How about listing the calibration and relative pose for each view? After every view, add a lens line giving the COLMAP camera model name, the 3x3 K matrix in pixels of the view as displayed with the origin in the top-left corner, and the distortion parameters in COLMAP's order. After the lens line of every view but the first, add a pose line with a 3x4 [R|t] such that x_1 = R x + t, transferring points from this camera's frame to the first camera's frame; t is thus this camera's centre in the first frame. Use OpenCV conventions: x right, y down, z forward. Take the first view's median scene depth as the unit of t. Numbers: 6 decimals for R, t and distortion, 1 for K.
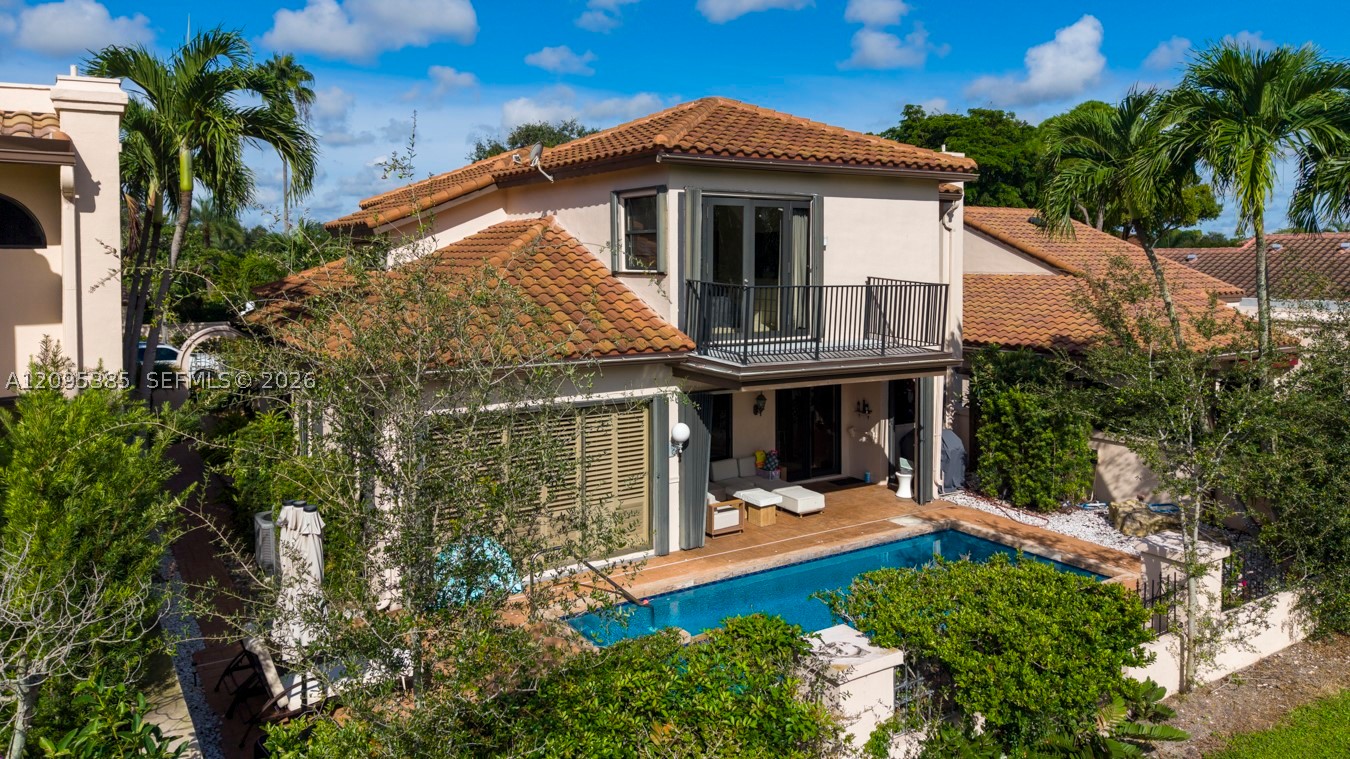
lens RADIAL K [[903.9, 0, 668.5], [0, 903.9, 330.7], [0, 0, 1]] dist [0.032861, -0.044197]
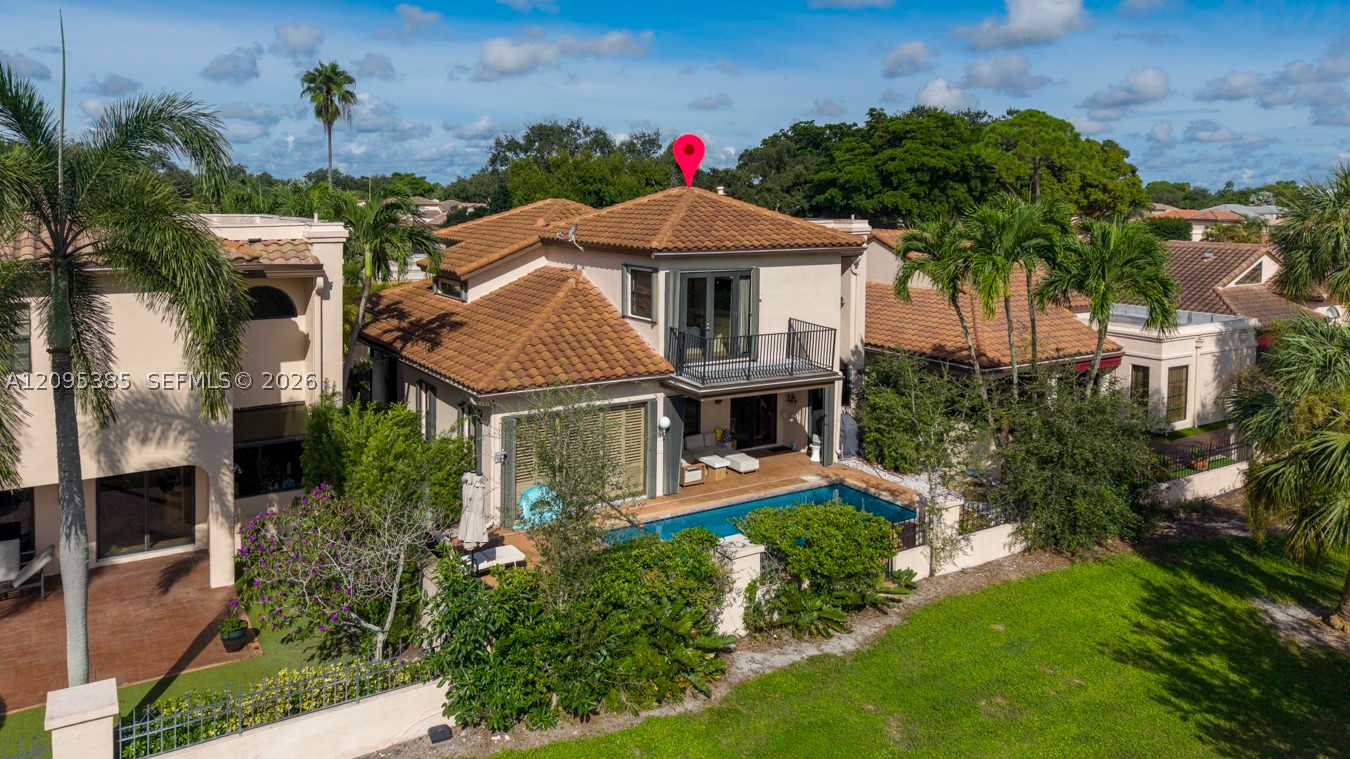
lens RADIAL K [[903.9, 0, 664.6], [0, 903.9, 300.9], [0, 0, 1]] dist [0.032861, -0.044197]
pose [[0.999890, 0.014189, 0.004392, 0.003304], [-0.014320, 0.999400, 0.031524, -0.144142], [-0.003942, -0.031583, 0.999493, -0.559302]]
